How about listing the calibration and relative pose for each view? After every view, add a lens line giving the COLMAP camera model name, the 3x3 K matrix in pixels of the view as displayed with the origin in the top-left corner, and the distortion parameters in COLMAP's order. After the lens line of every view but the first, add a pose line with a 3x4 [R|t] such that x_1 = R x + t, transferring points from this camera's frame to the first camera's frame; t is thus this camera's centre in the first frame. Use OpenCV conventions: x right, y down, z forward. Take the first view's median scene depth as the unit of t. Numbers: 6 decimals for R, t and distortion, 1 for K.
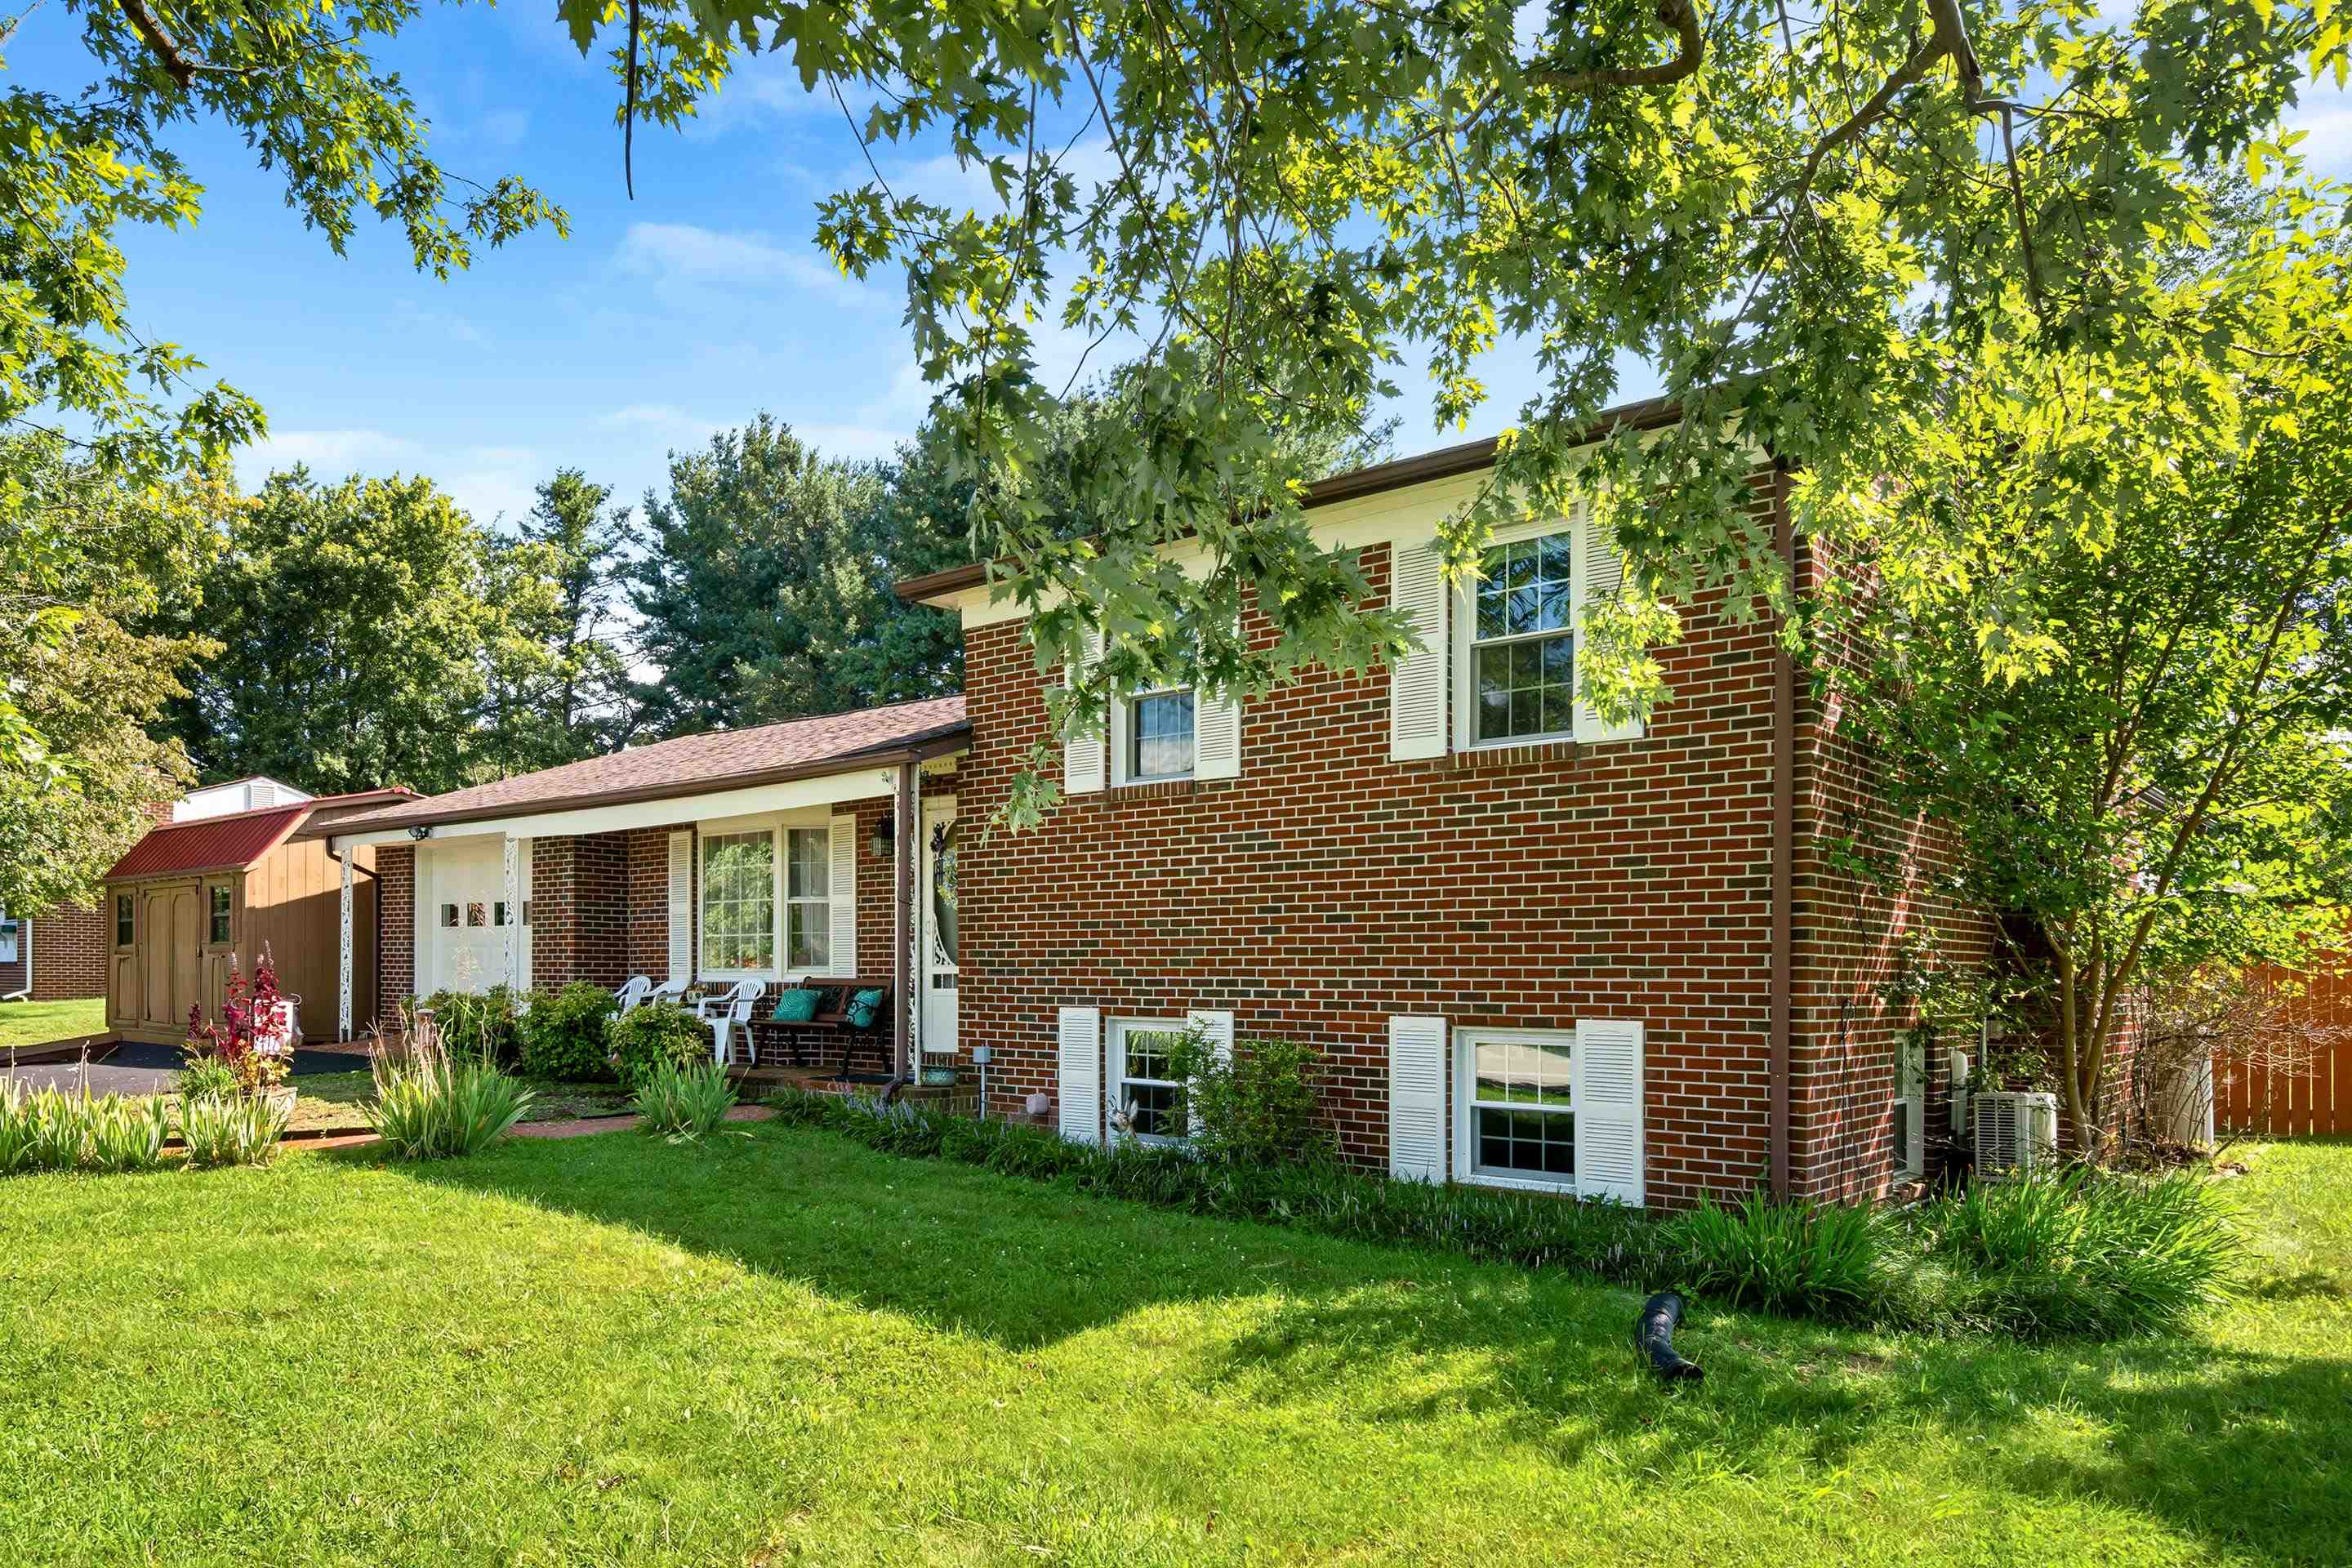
lens RADIAL K [[1501.5, 0, 1176.8], [0, 1501.5, 921.4], [0, 0, 1]] dist [0.010771, -0.013948]
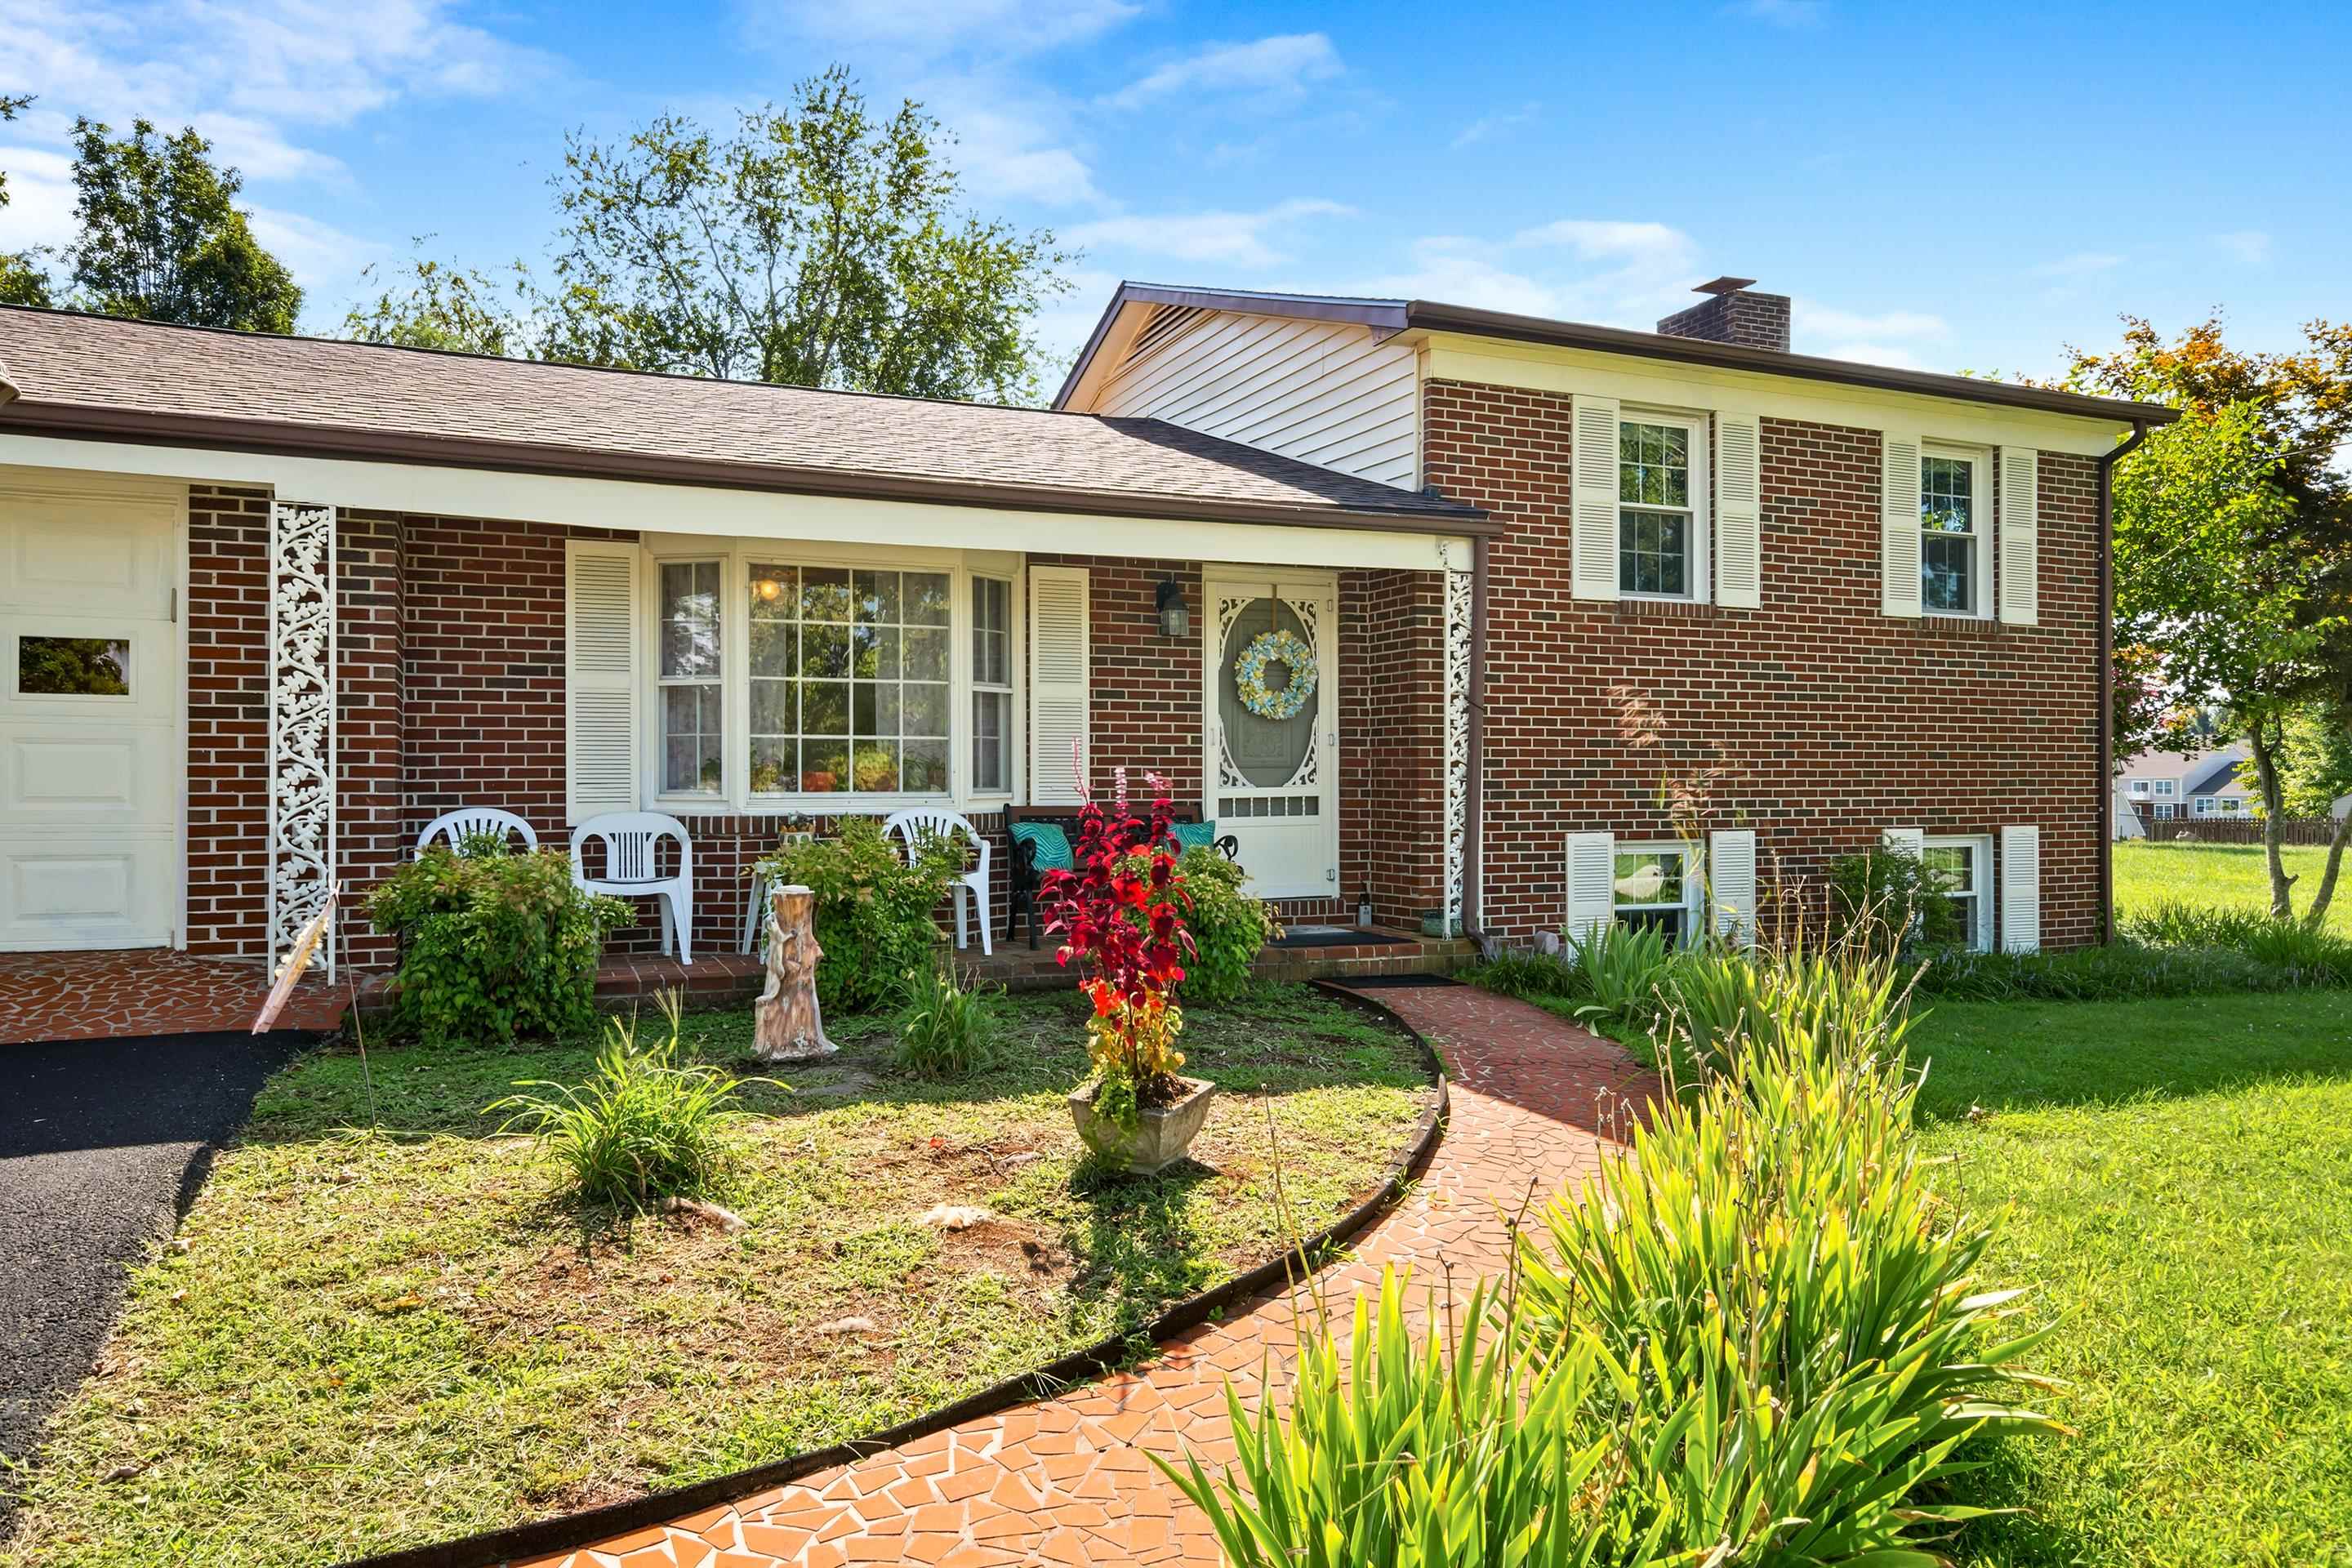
lens RADIAL K [[1501.5, 0, 1159.2], [0, 1501.5, 770.8], [0, 0, 1]] dist [0.010771, -0.013948]
pose [[0.472585, 0.005748, 0.881266, -1.086065], [-0.026296, 0.999625, 0.007581, 0.020961], [-0.880893, -0.026756, 0.472559, 0.862106]]
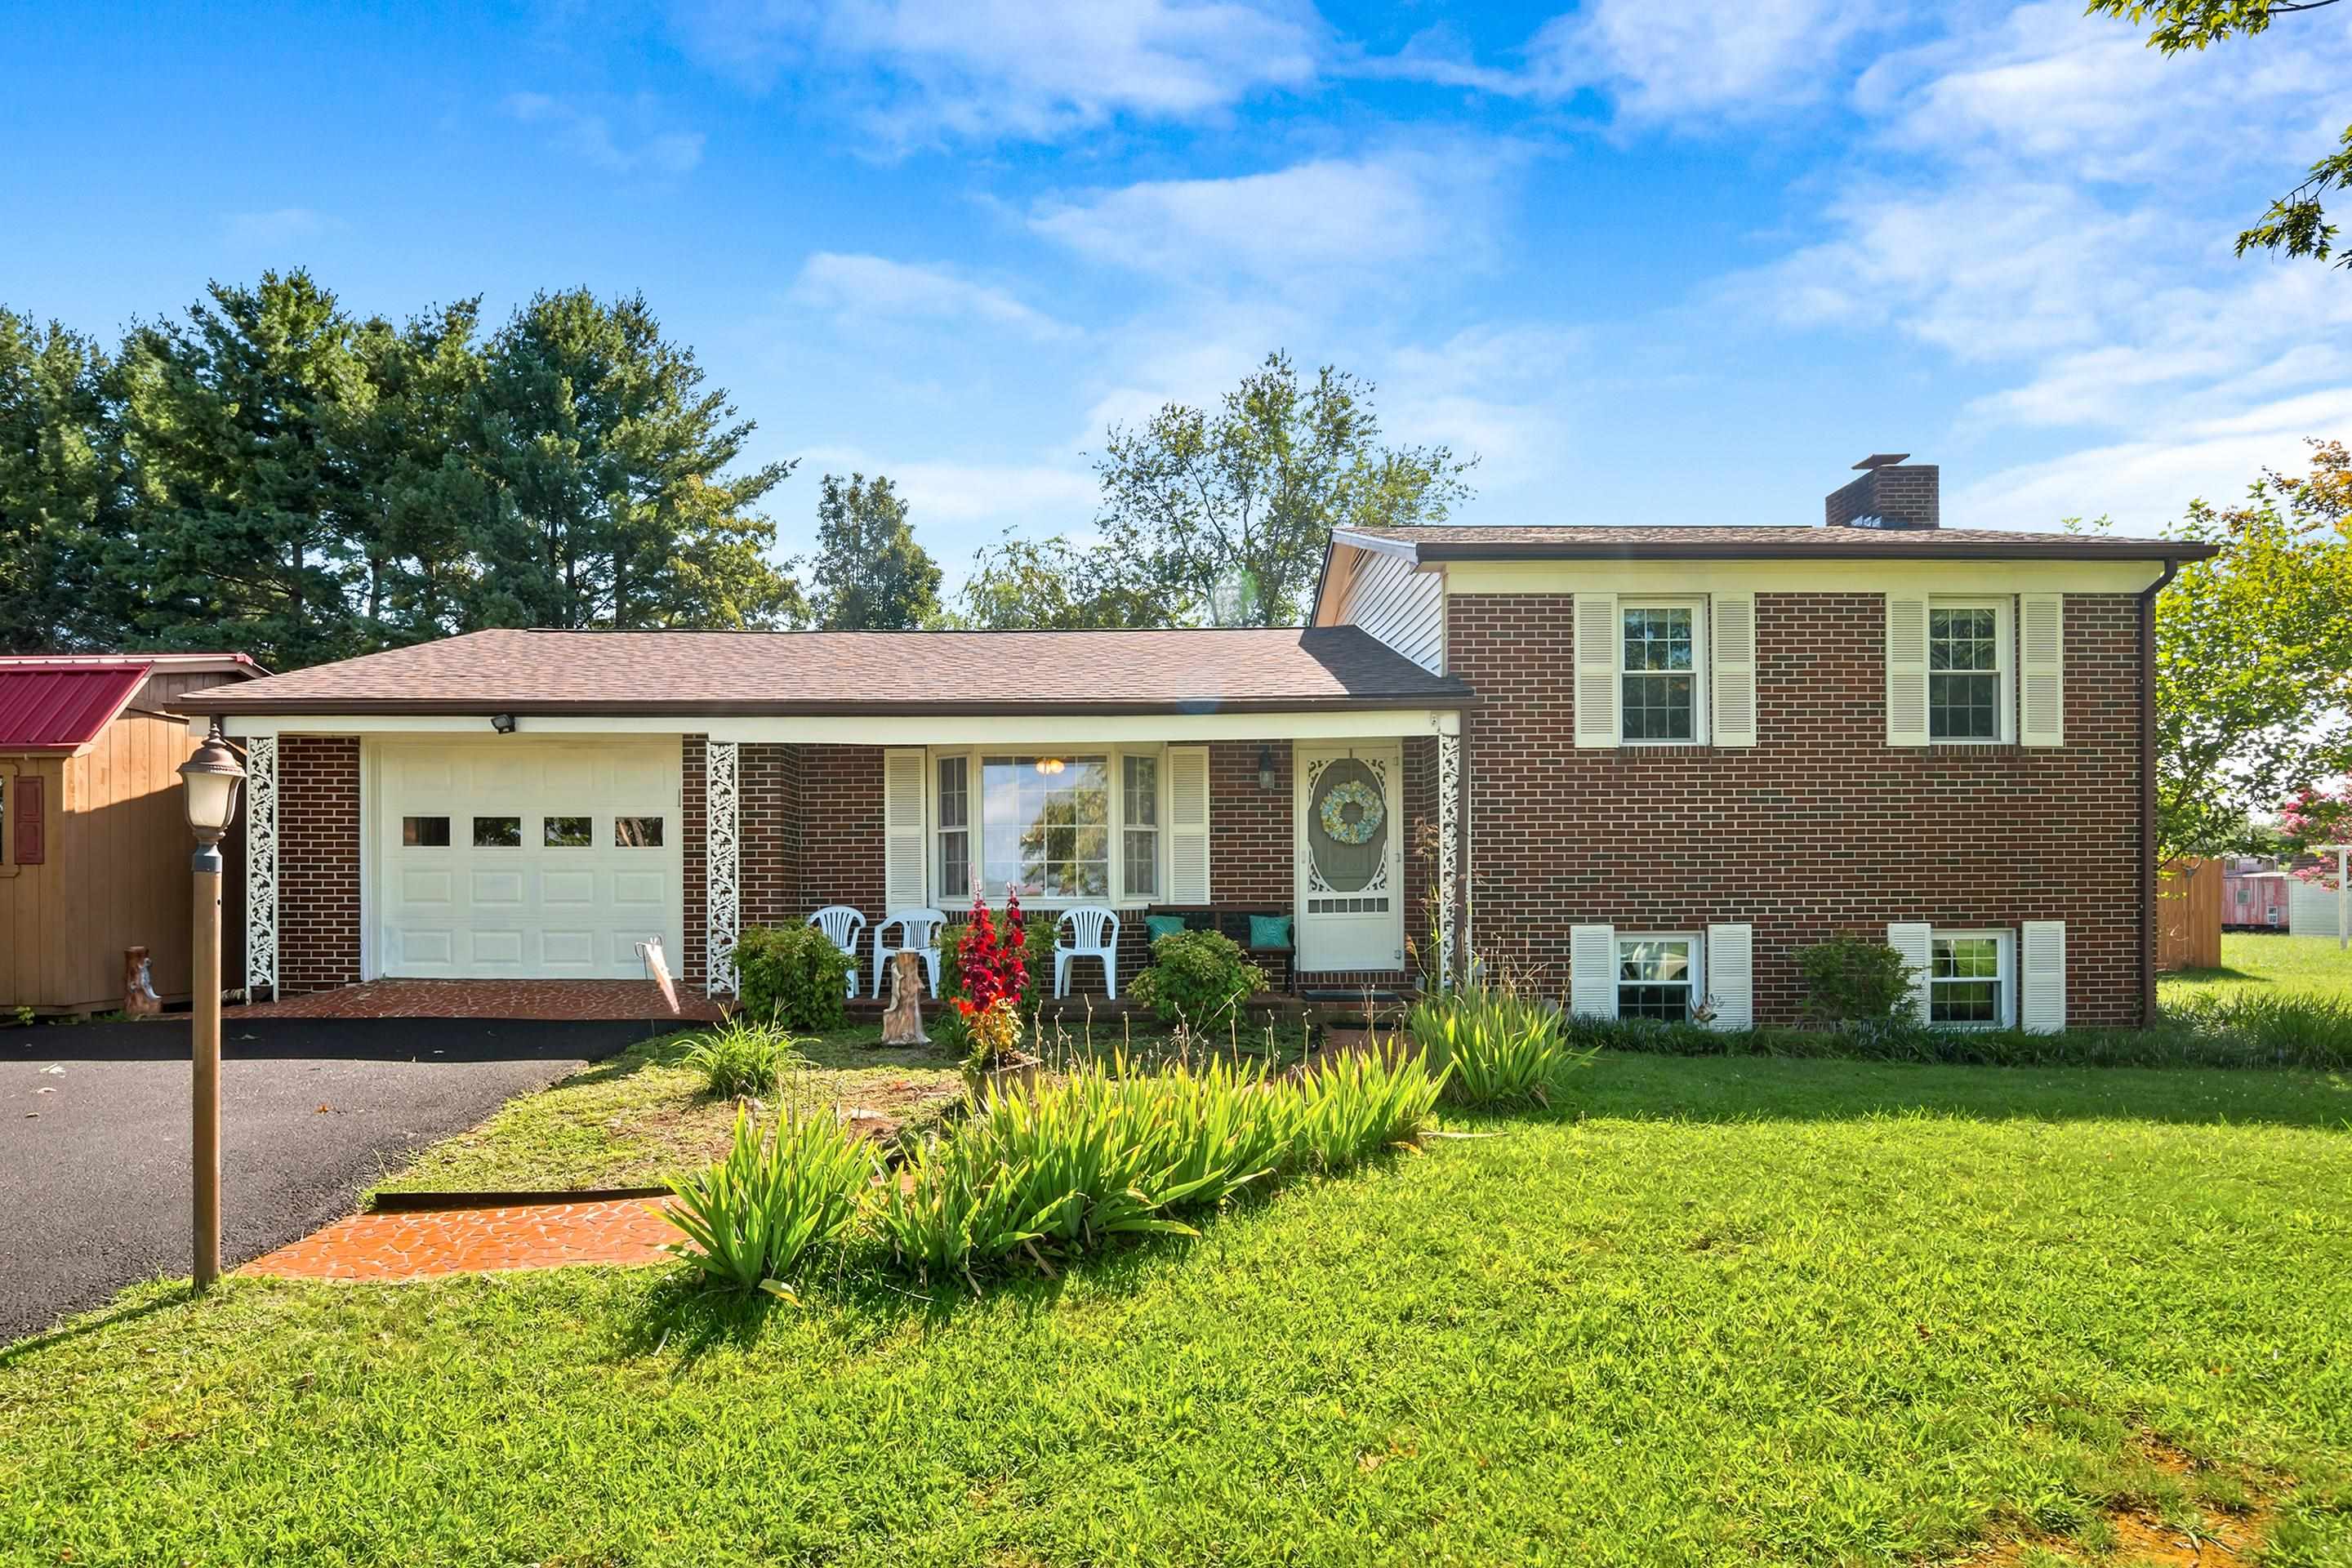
lens RADIAL K [[1190.5, 0, 1154.1], [0, 1190.5, 890.6], [0, 0, 1]] dist [-0.021875, -0.000844]
pose [[0.775081, -0.004359, 0.631847, -1.022763], [-0.012466, 0.999676, 0.022188, 0.013908], [-0.631739, -0.025074, 0.774775, 0.519032]]
